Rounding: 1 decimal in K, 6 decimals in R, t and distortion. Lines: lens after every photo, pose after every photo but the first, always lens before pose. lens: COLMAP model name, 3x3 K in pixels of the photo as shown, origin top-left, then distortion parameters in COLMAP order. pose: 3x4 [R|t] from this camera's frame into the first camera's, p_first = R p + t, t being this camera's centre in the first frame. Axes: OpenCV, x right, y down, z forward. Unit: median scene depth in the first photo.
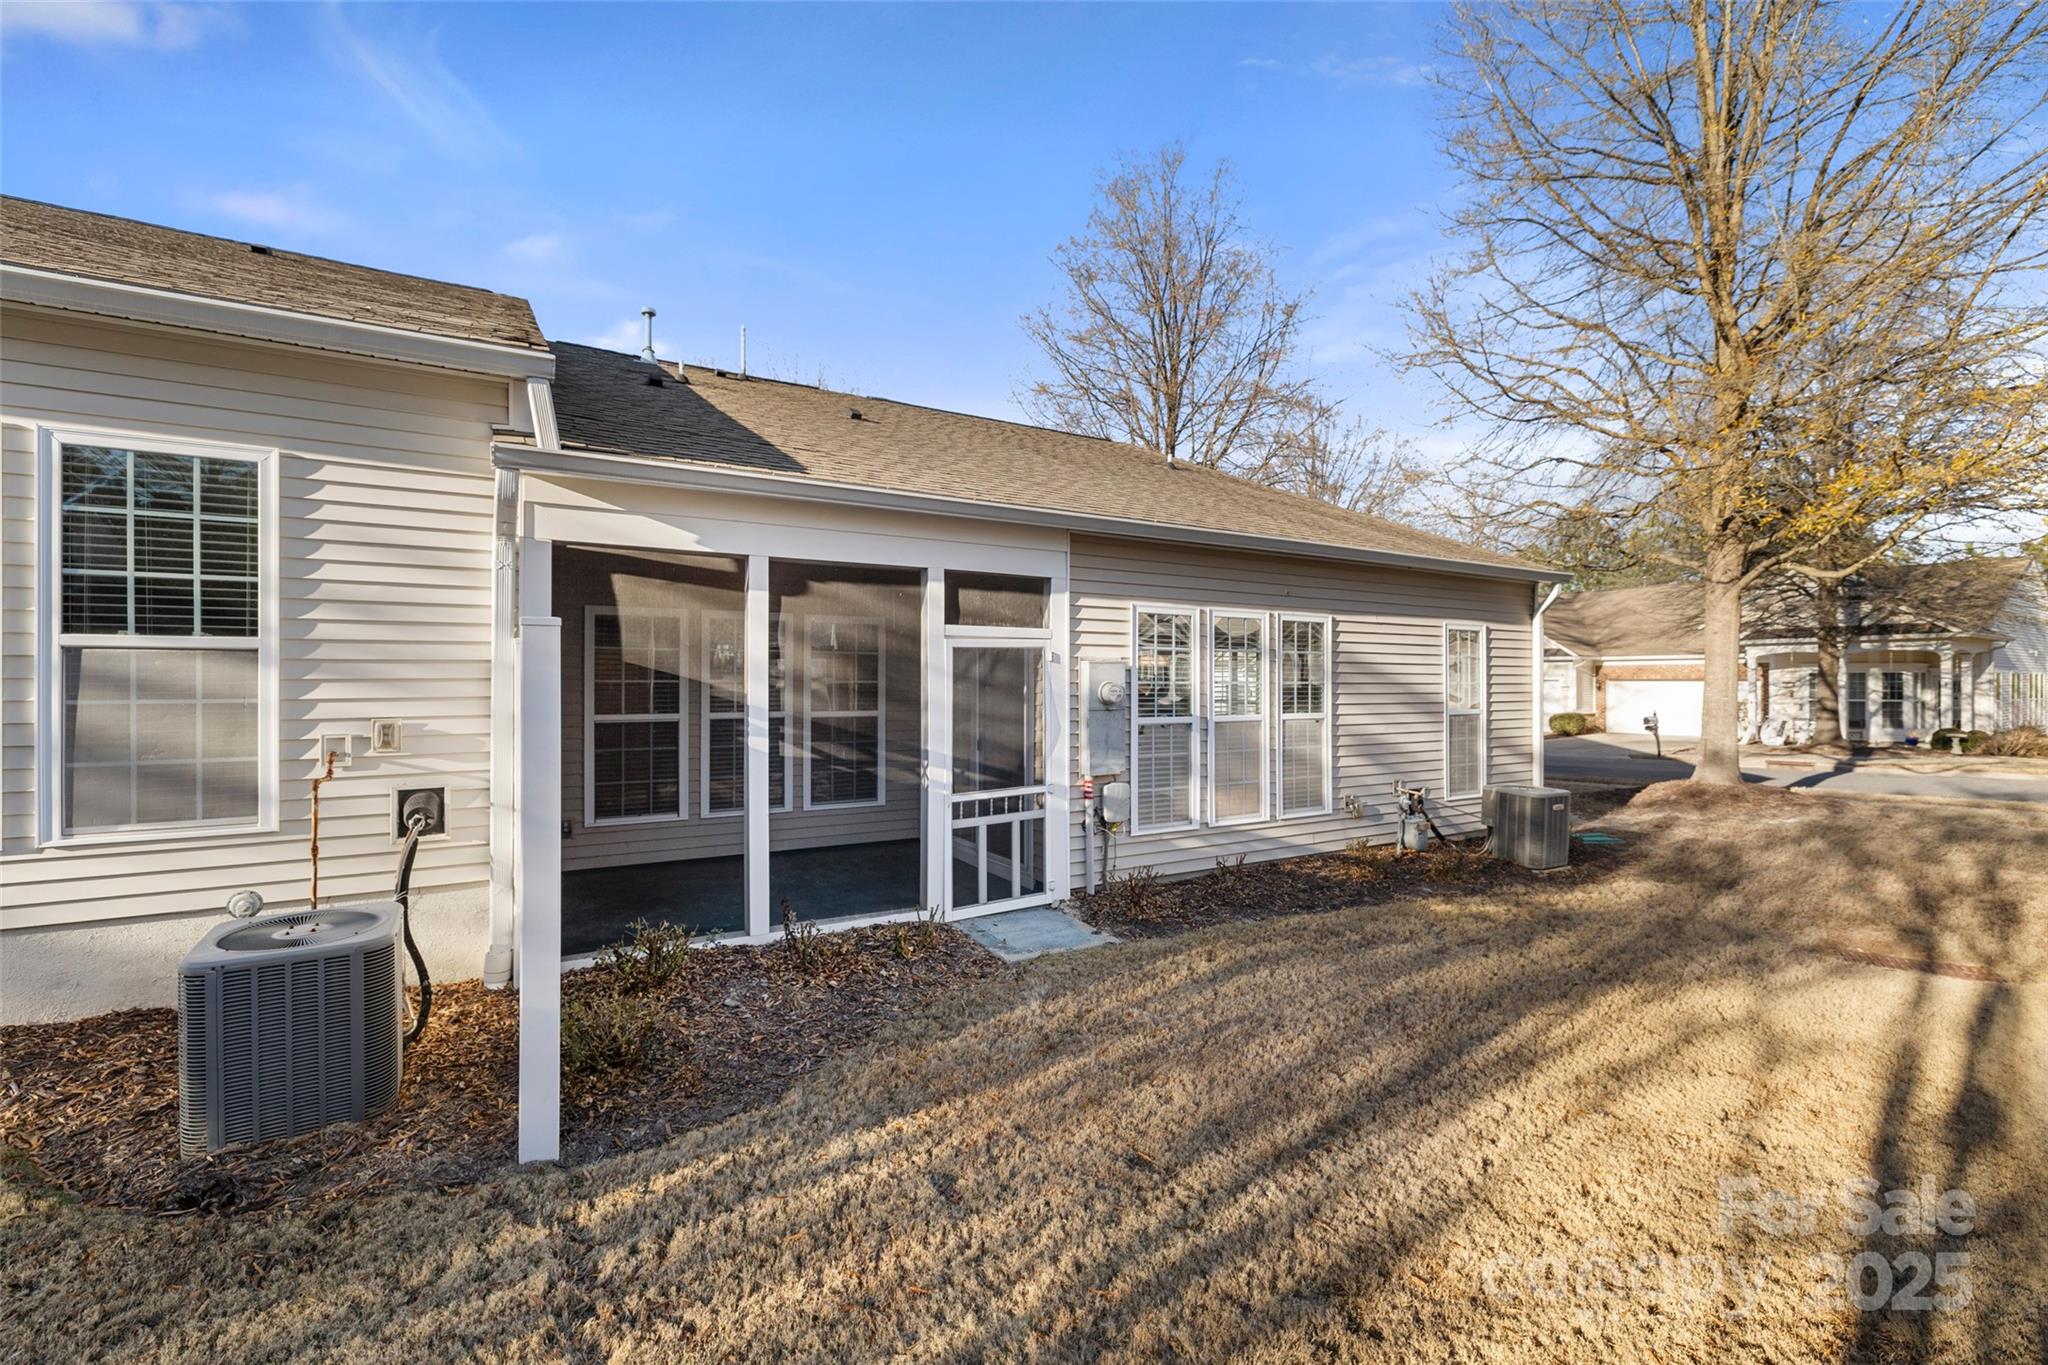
lens RADIAL K [[852.7, 0, 1023.5], [0, 852.7, 675.8], [0, 0, 1]] dist [-0.001423, -0.000028]
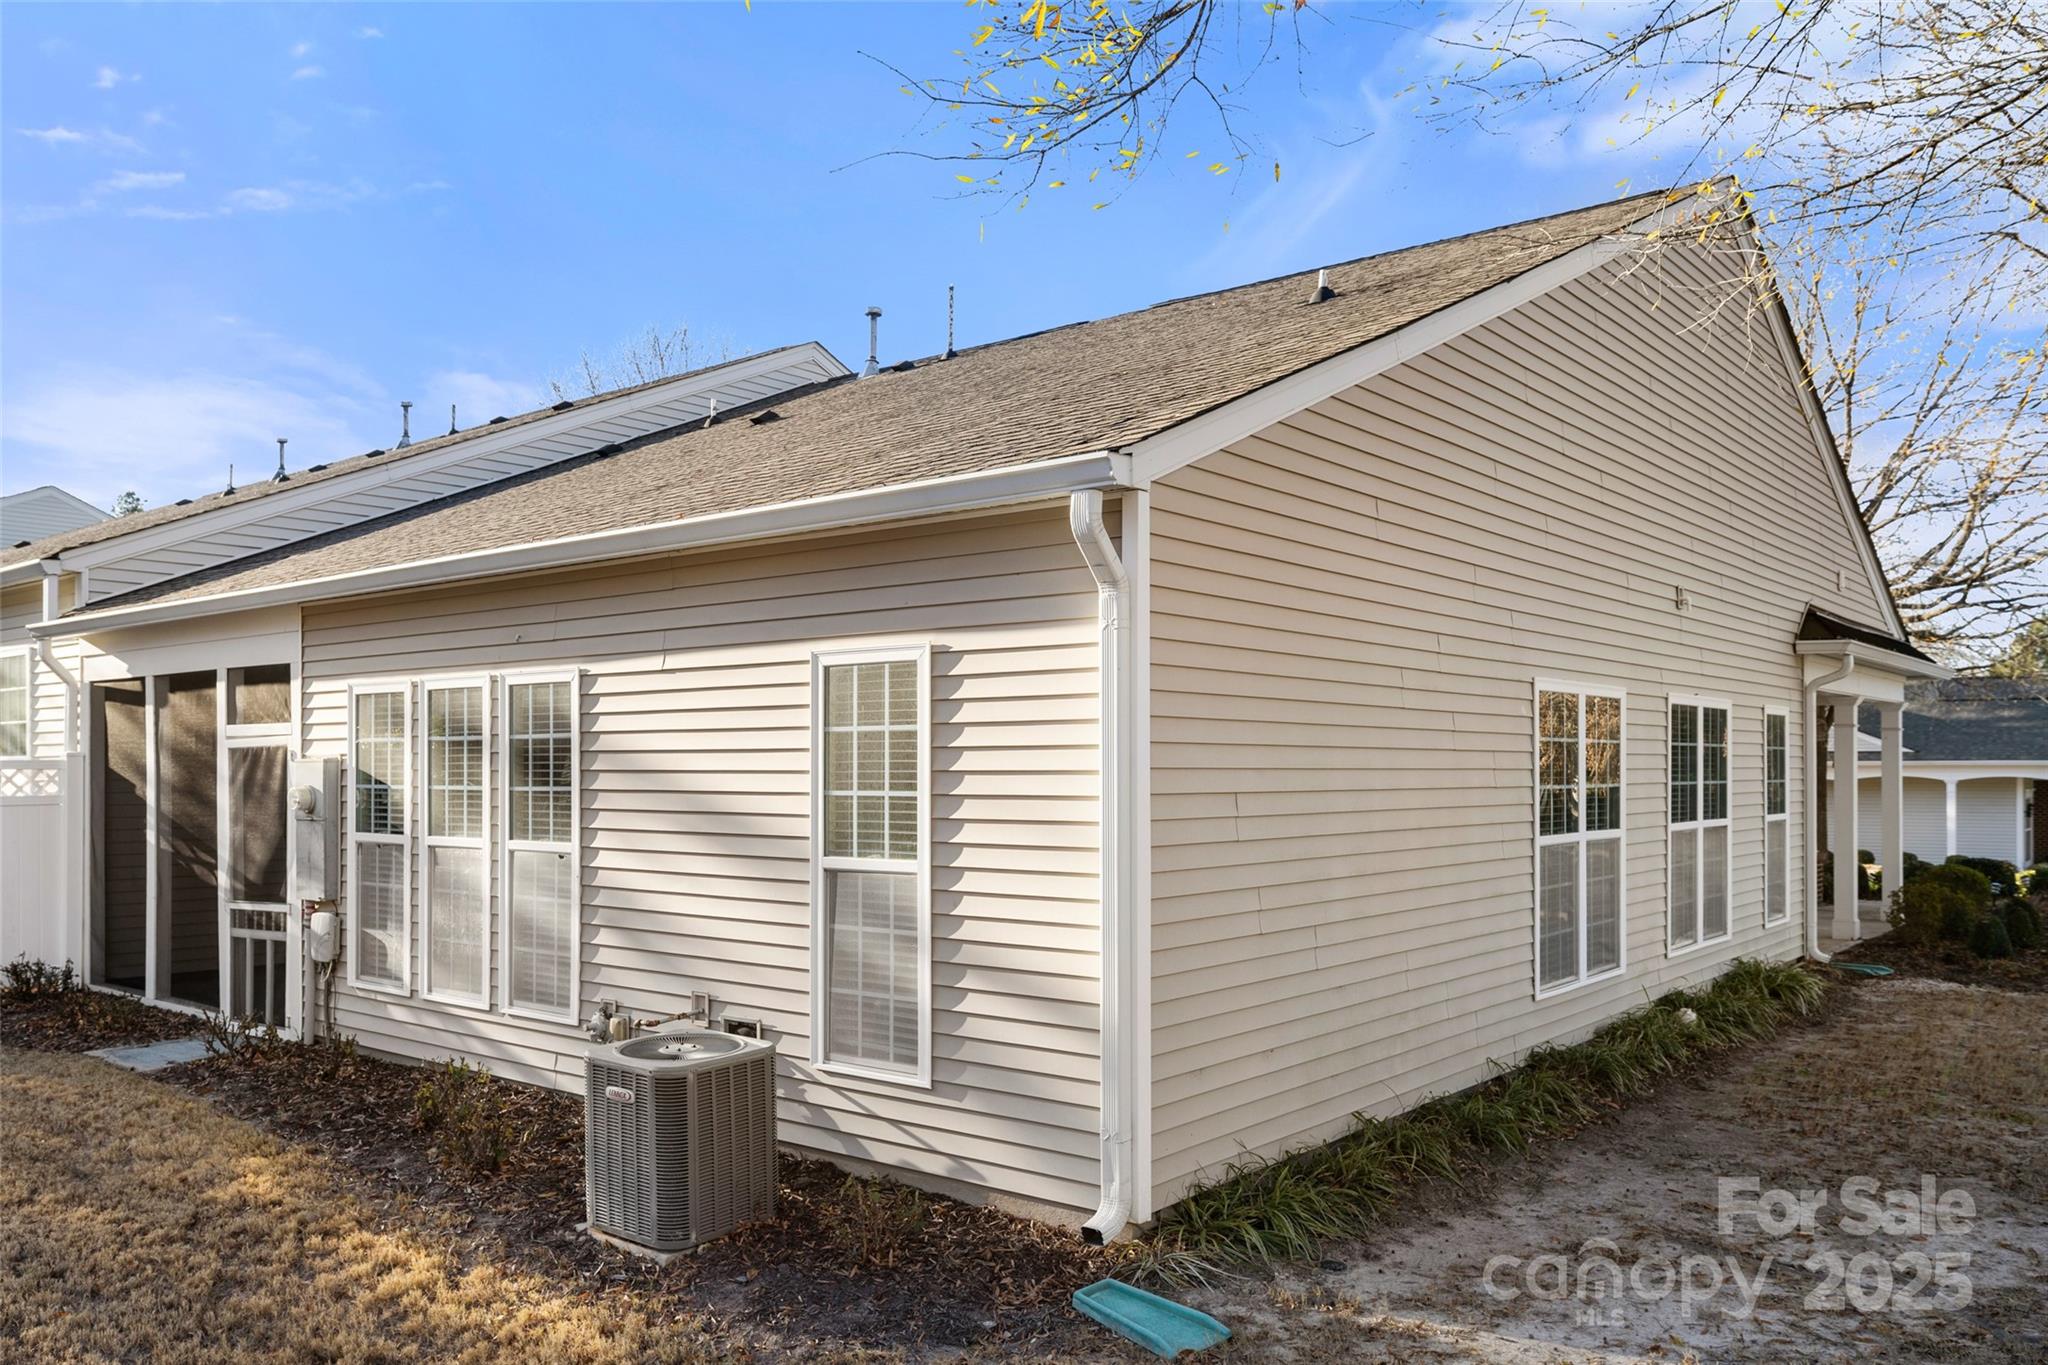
lens RADIAL K [[1556.1, 0, 1007.7], [0, 1556.1, 766.0], [0, 0, 1]] dist [-0.009332, -0.003110]
pose [[0.347069, -0.009013, -0.937796, 1.575936], [0.000326, 0.999955, -0.009490, 0.003532], [0.937839, 0.002988, 0.347057, 1.025867]]
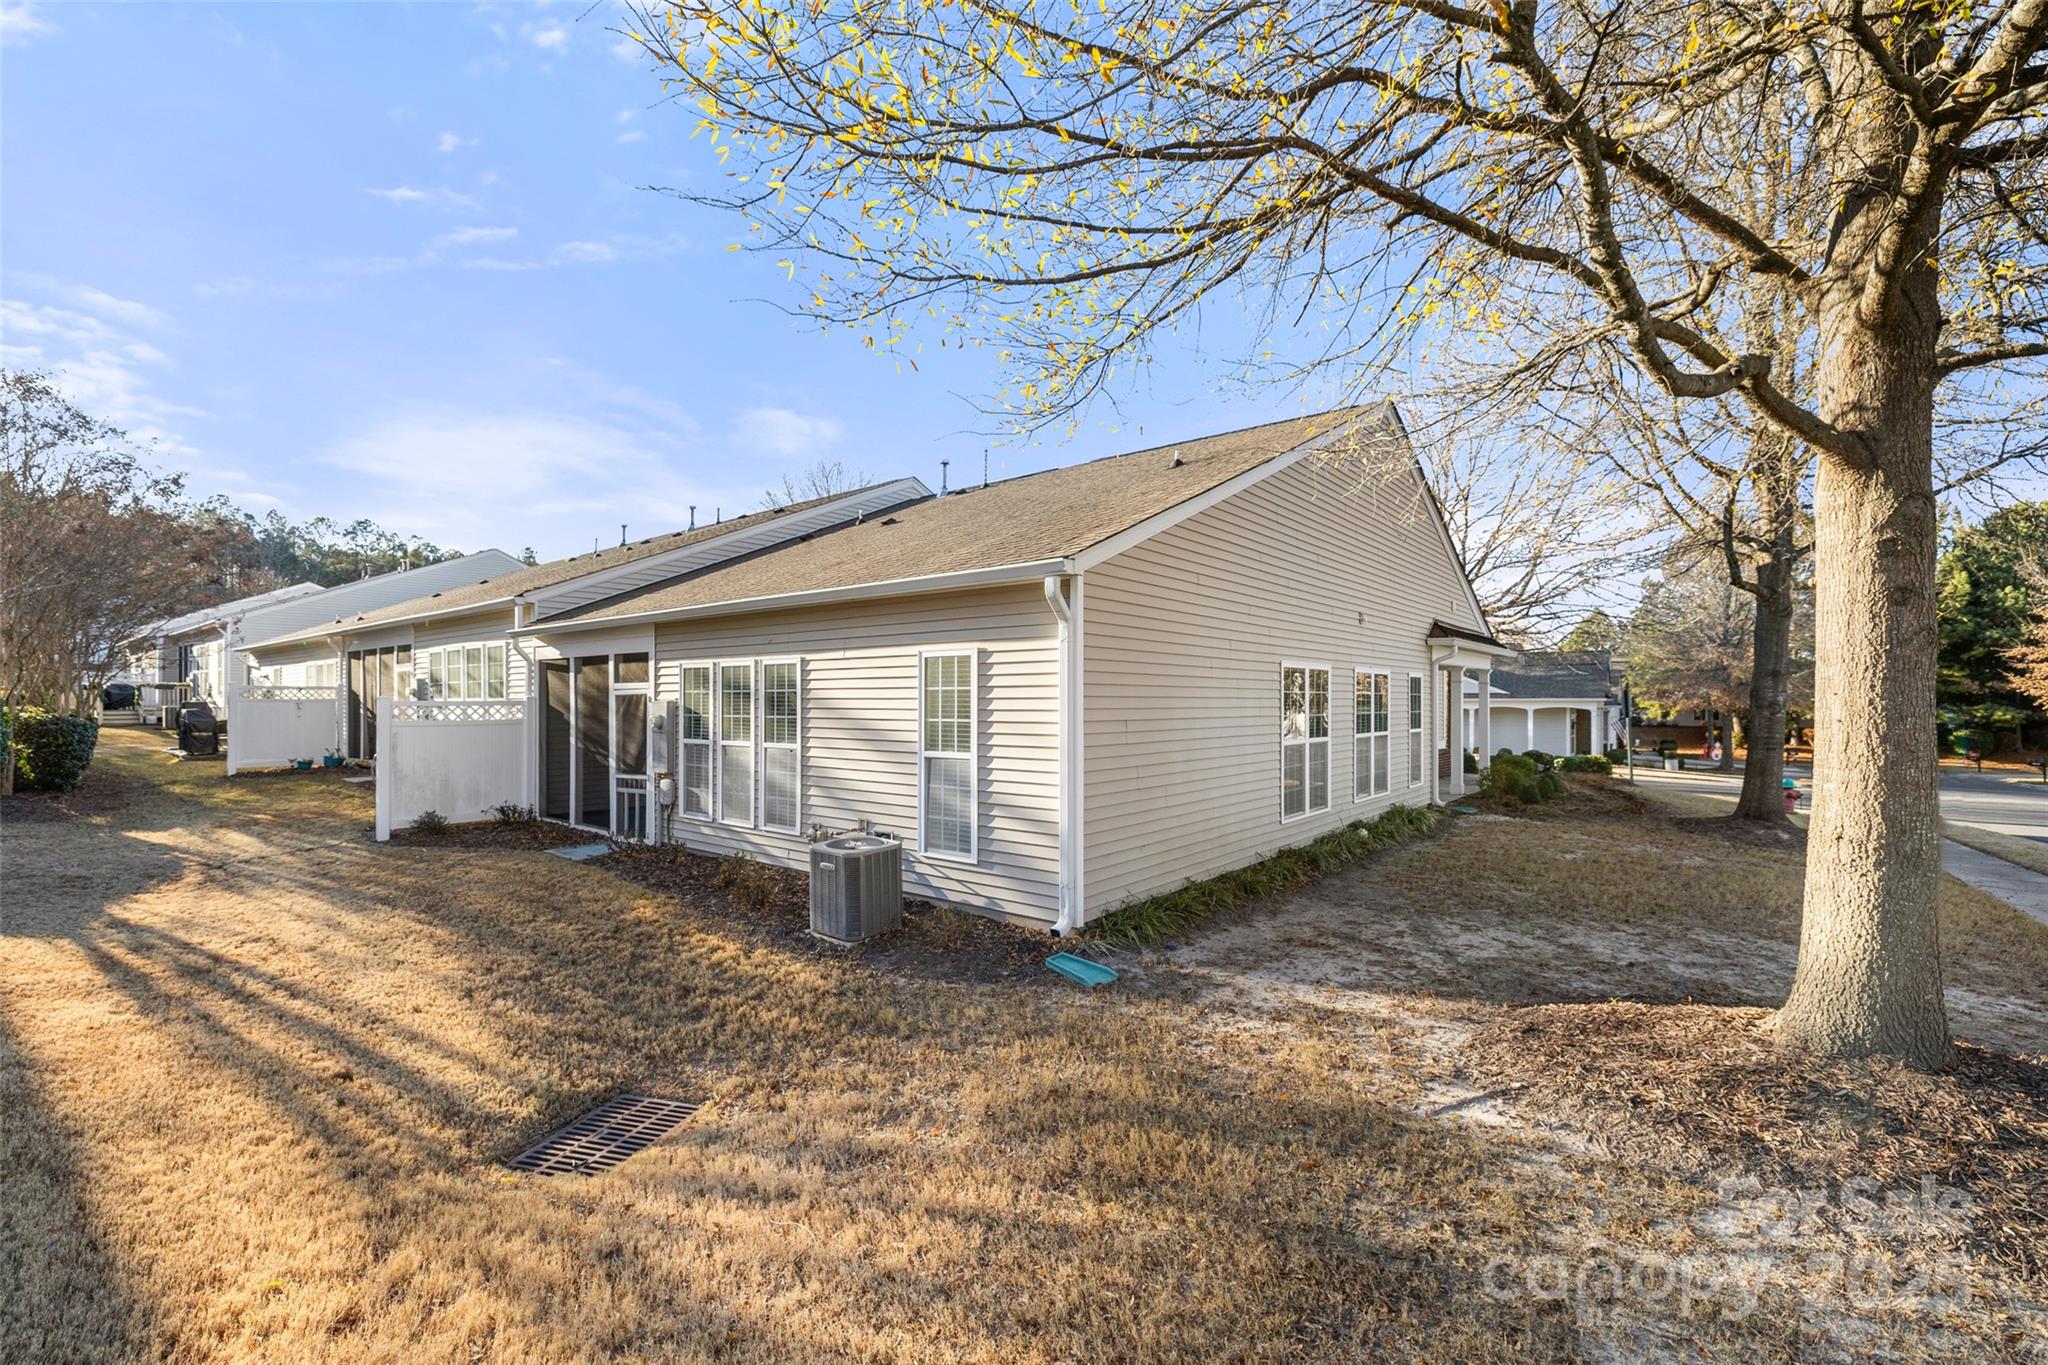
lens RADIAL K [[852.7, 0, 1025.7], [0, 852.7, 700.6], [0, 0, 1]] dist [-0.001423, -0.000028]
pose [[0.357800, -0.008685, -0.933758, 1.681302], [-0.000647, 0.999954, -0.009549, -0.002954], [0.933798, 0.004020, 0.357778, 0.988072]]
